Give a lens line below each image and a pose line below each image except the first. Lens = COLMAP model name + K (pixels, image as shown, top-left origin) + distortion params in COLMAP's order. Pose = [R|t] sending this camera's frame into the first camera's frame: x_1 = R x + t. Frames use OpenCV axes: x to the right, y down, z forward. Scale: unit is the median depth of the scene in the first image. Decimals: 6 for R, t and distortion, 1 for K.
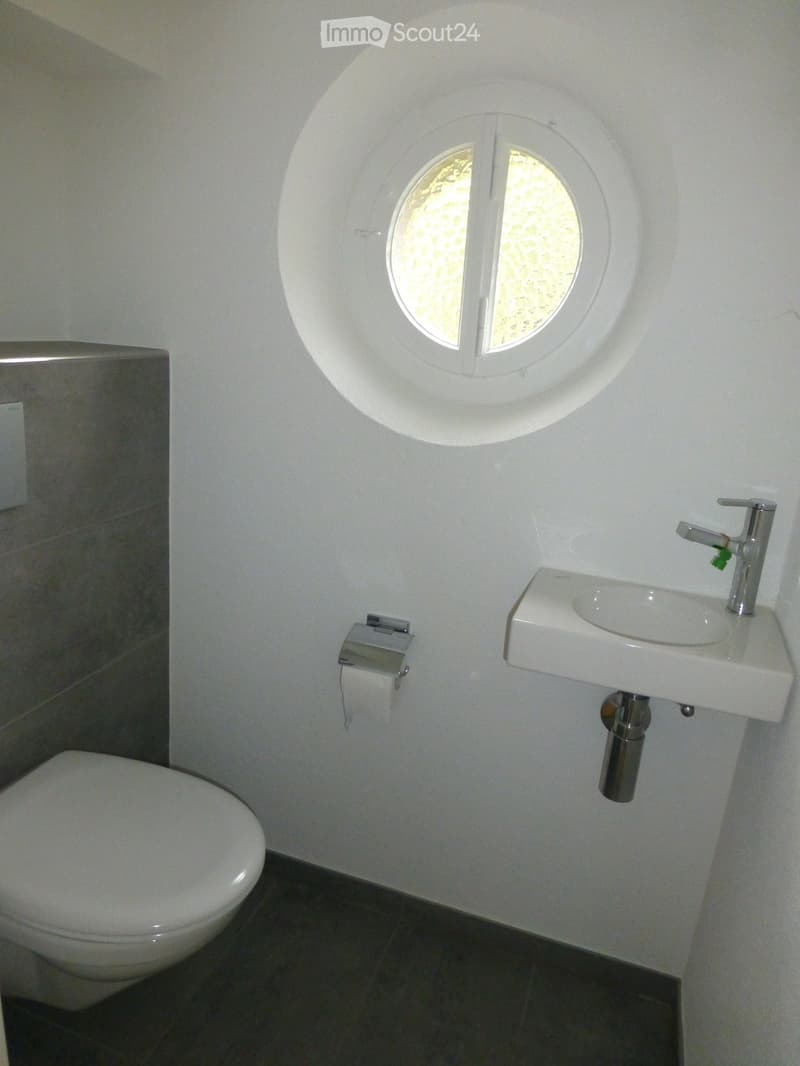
lens RADIAL K [[775.3, 0, 399.8], [0, 775.3, 535.9], [0, 0, 1]] dist [-0.022263, -0.001523]
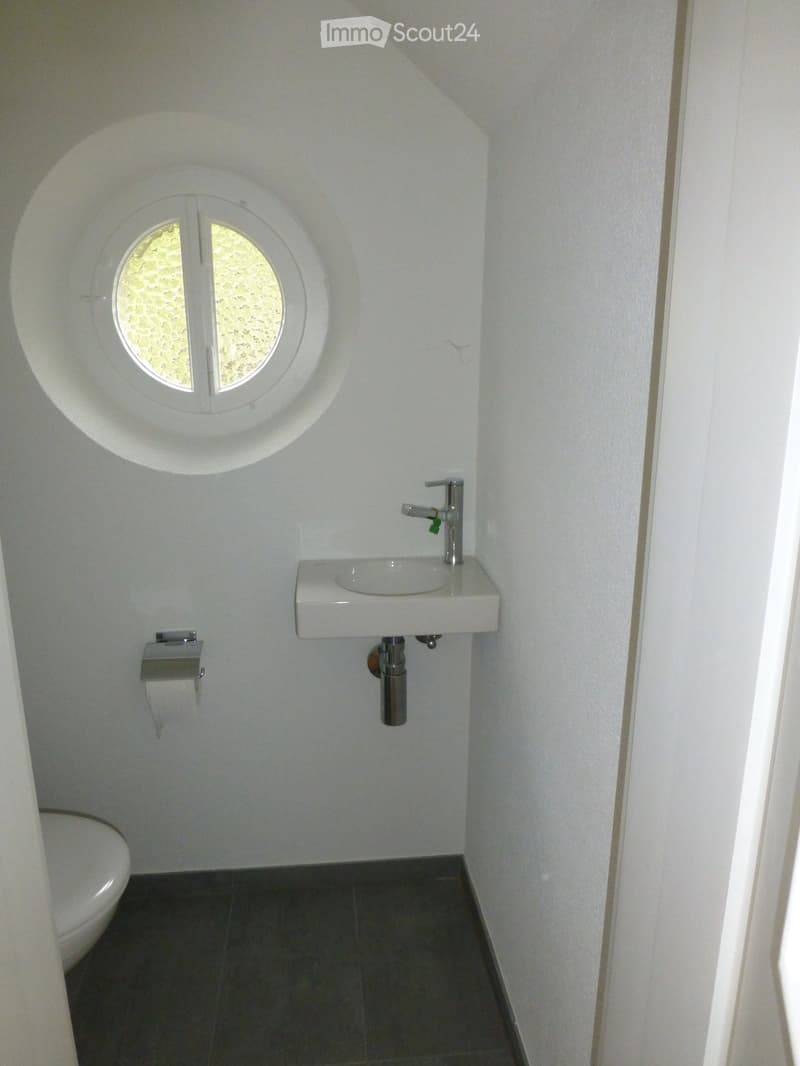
lens RADIAL K [[775.3, 0, 399.8], [0, 775.3, 535.9], [0, 0, 1]] dist [-0.022263, -0.001523]
pose [[0.906879, -0.180534, 0.380760, -0.132457], [0.186786, 0.982180, 0.020813, 0.005852], [-0.377732, 0.052245, 0.924440, -0.191432]]
